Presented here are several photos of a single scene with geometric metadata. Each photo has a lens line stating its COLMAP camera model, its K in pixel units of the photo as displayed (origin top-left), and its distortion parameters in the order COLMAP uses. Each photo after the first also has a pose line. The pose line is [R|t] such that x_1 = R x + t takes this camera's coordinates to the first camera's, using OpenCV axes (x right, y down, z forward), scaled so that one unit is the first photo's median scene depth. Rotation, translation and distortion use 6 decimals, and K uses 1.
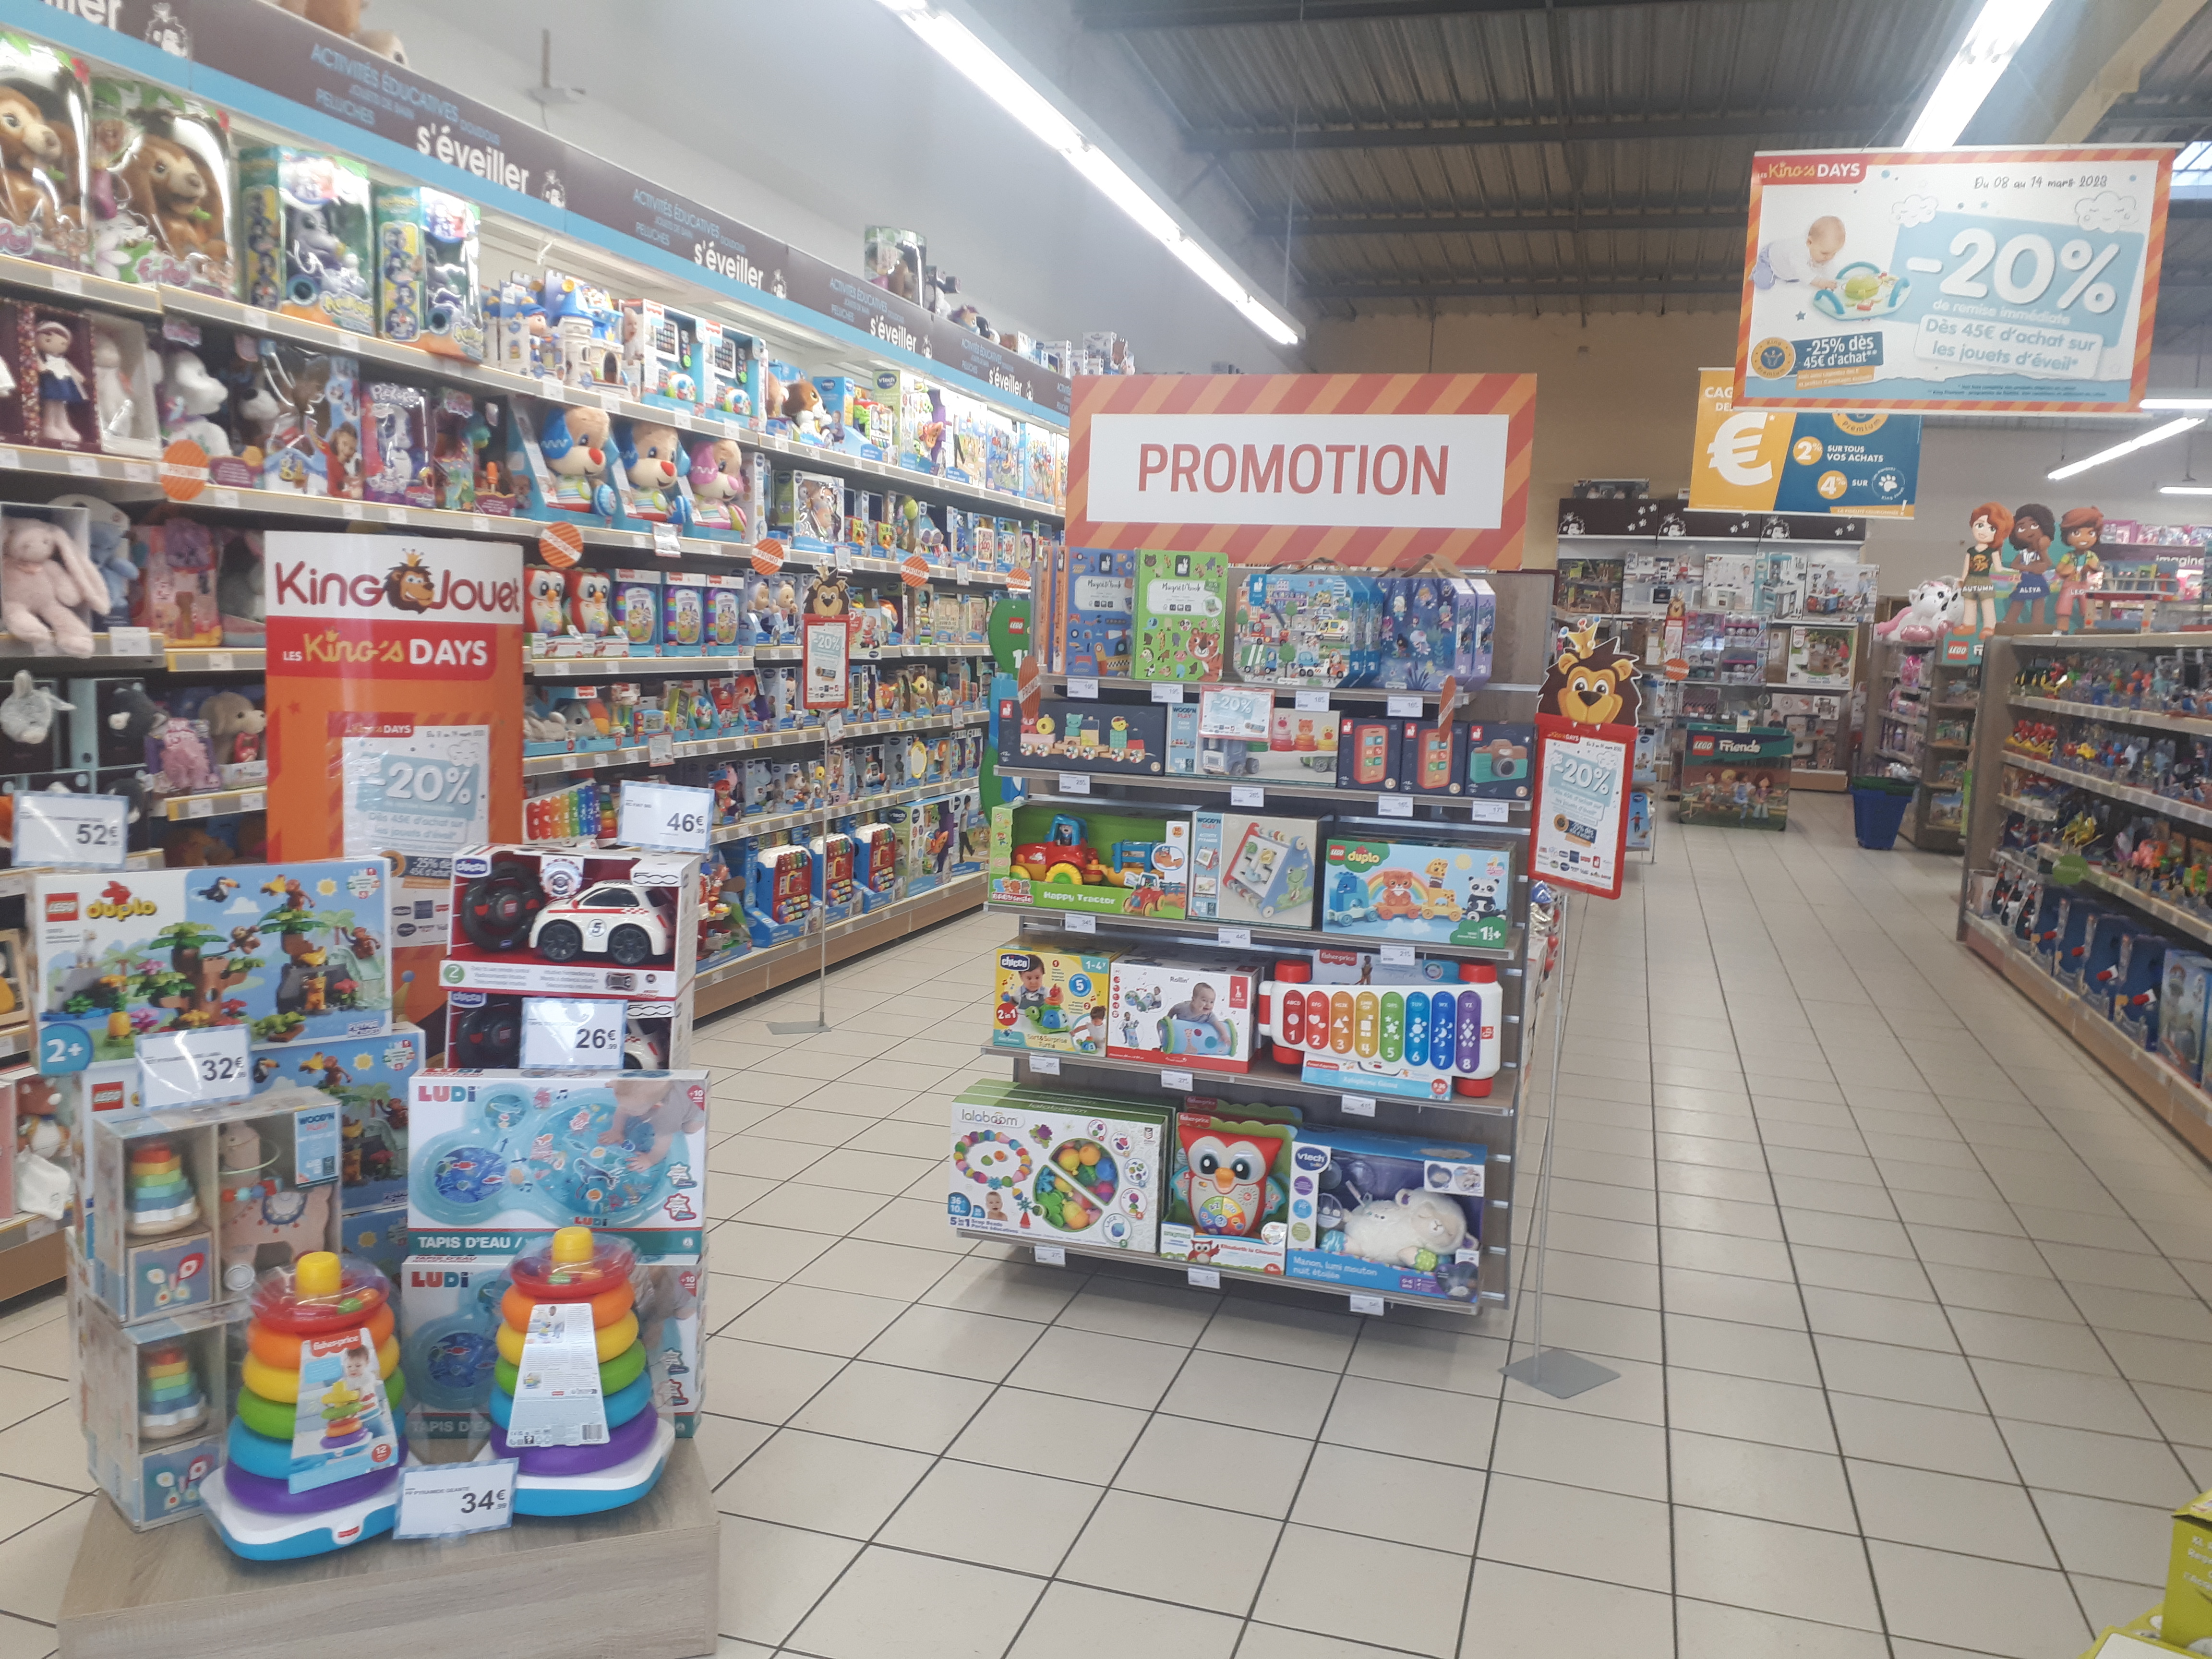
lens RADIAL K [[1770.4, 0, 1097.3], [0, 1770.4, 809.4], [0, 0, 1]] dist [-0.012274, 0.026197]
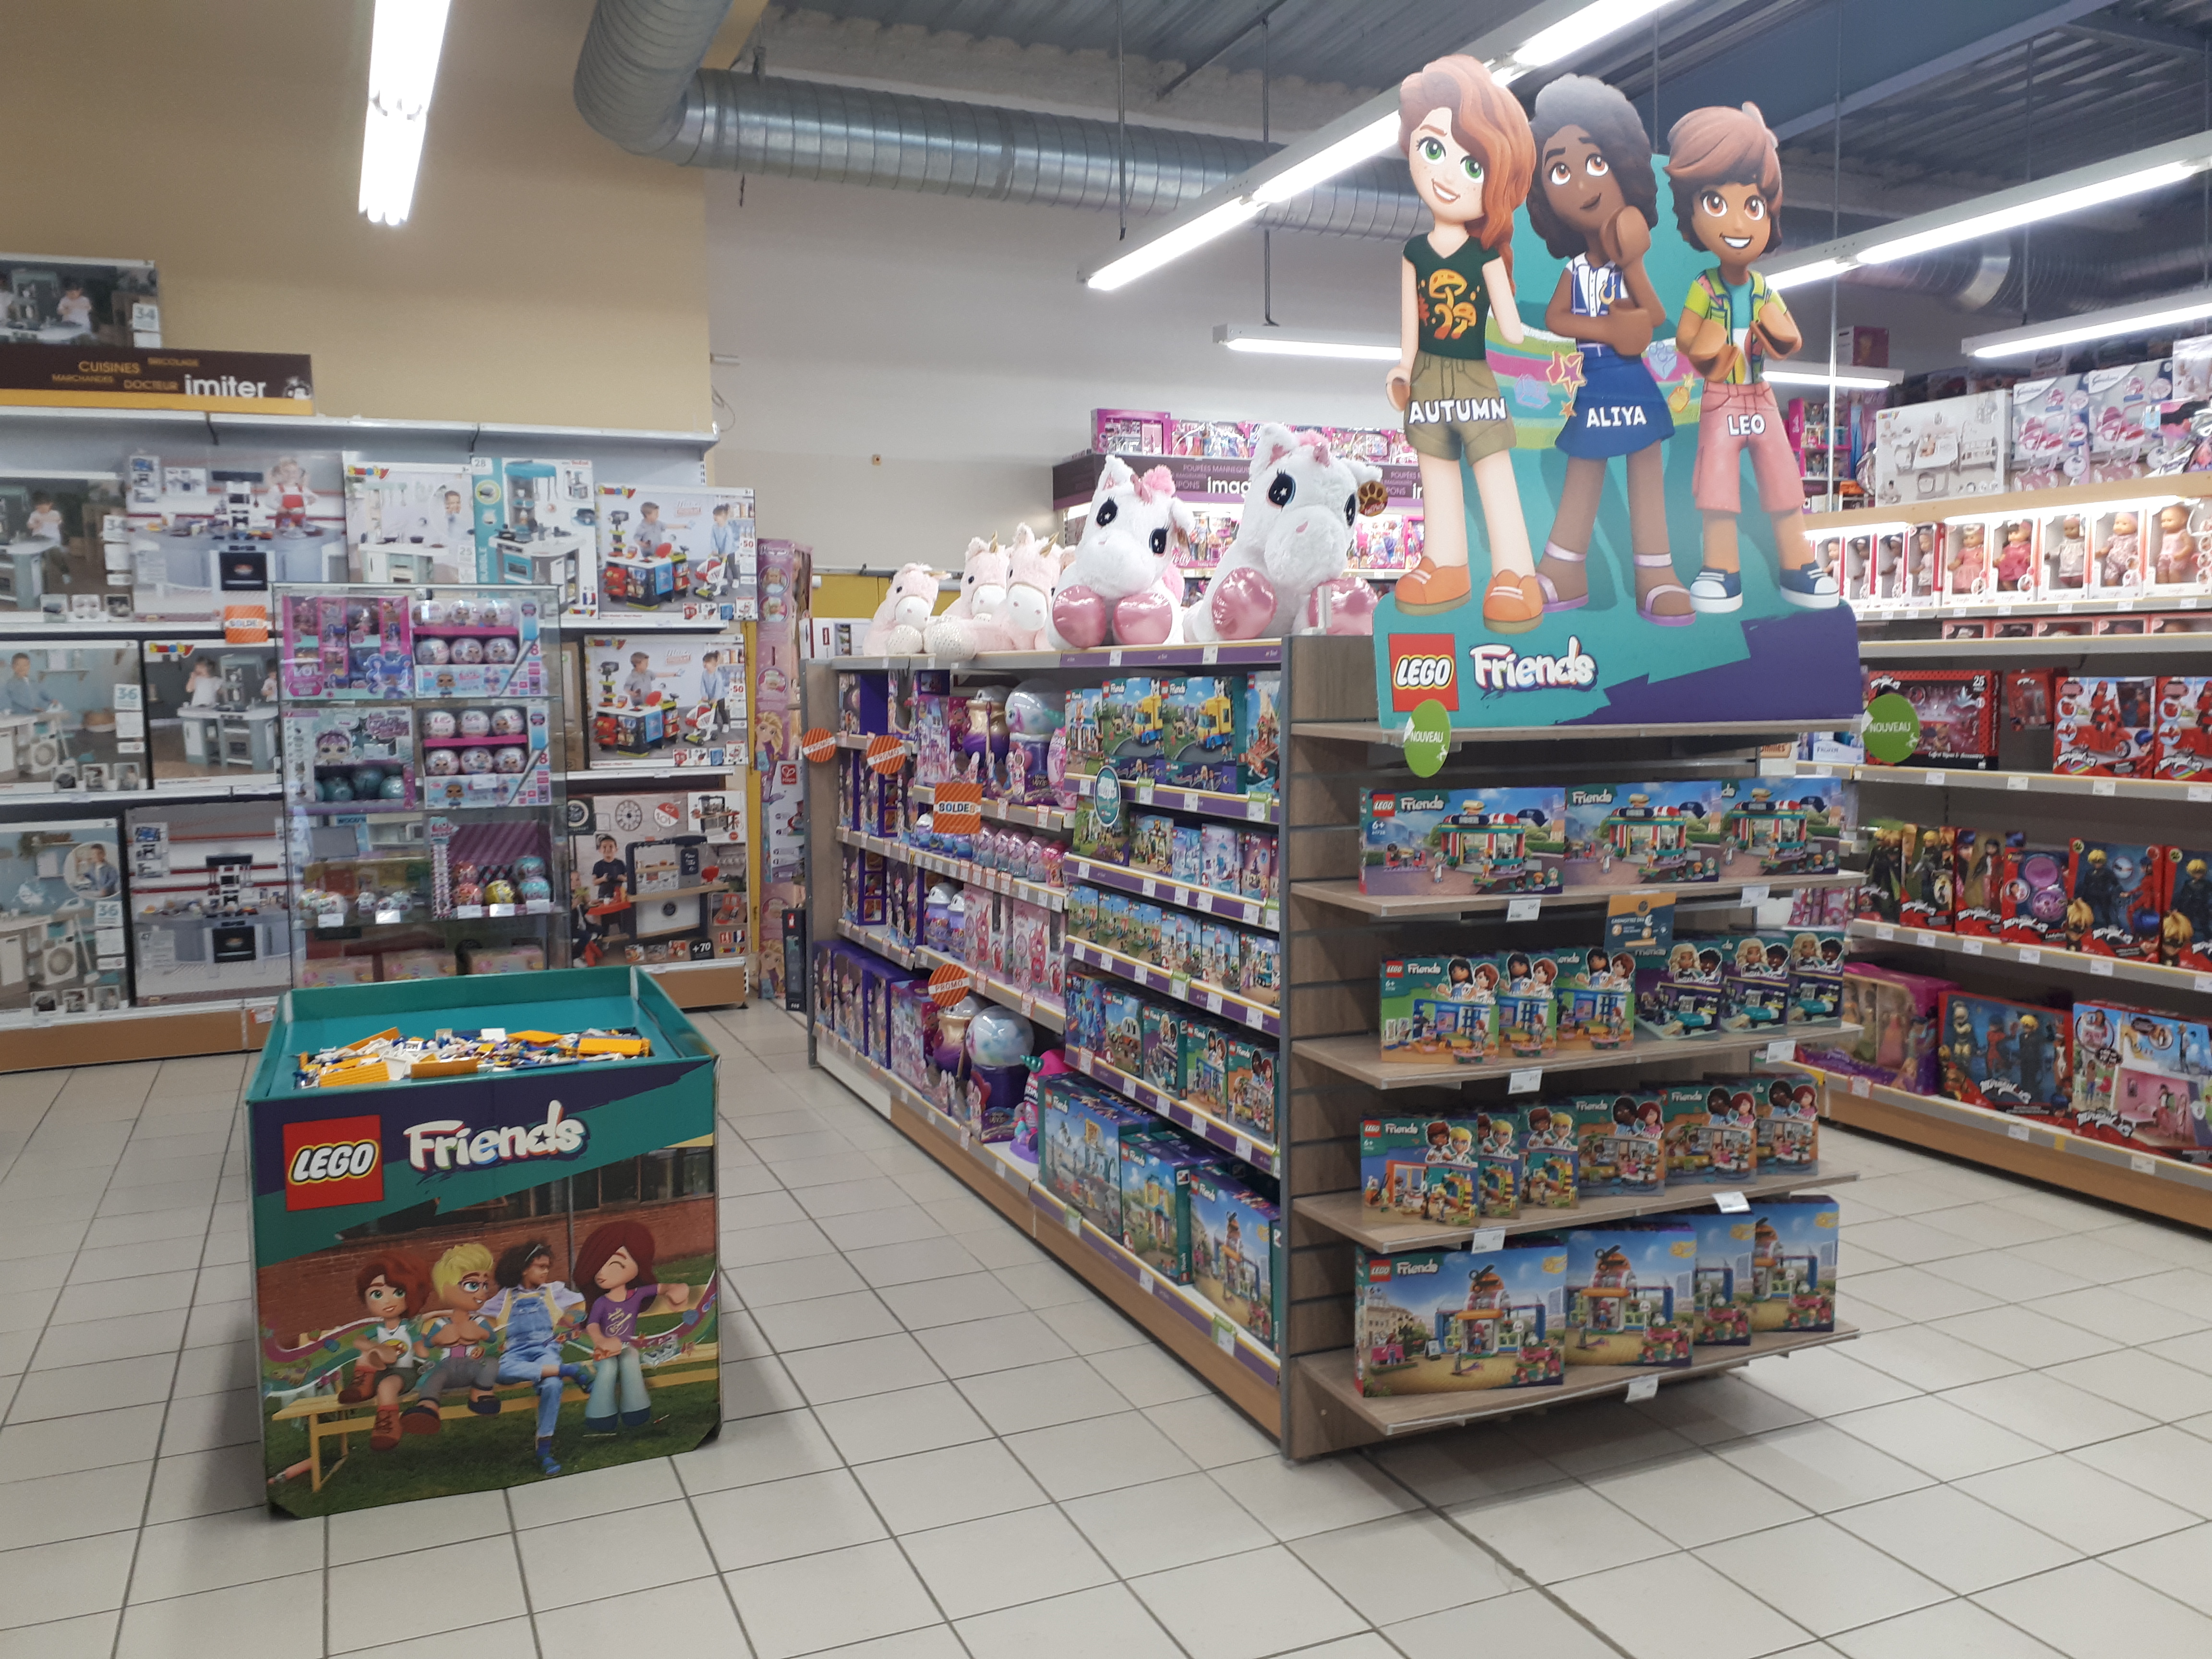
lens RADIAL K [[1770.4, 0, 1091.3], [0, 1770.4, 822.2], [0, 0, 1]] dist [-0.012274, 0.026197]
pose [[0.762458, -0.105374, 0.638400, 0.224939], [0.112834, 0.993185, 0.029175, -0.061156], [-0.637124, 0.049789, 0.769152, 0.635234]]
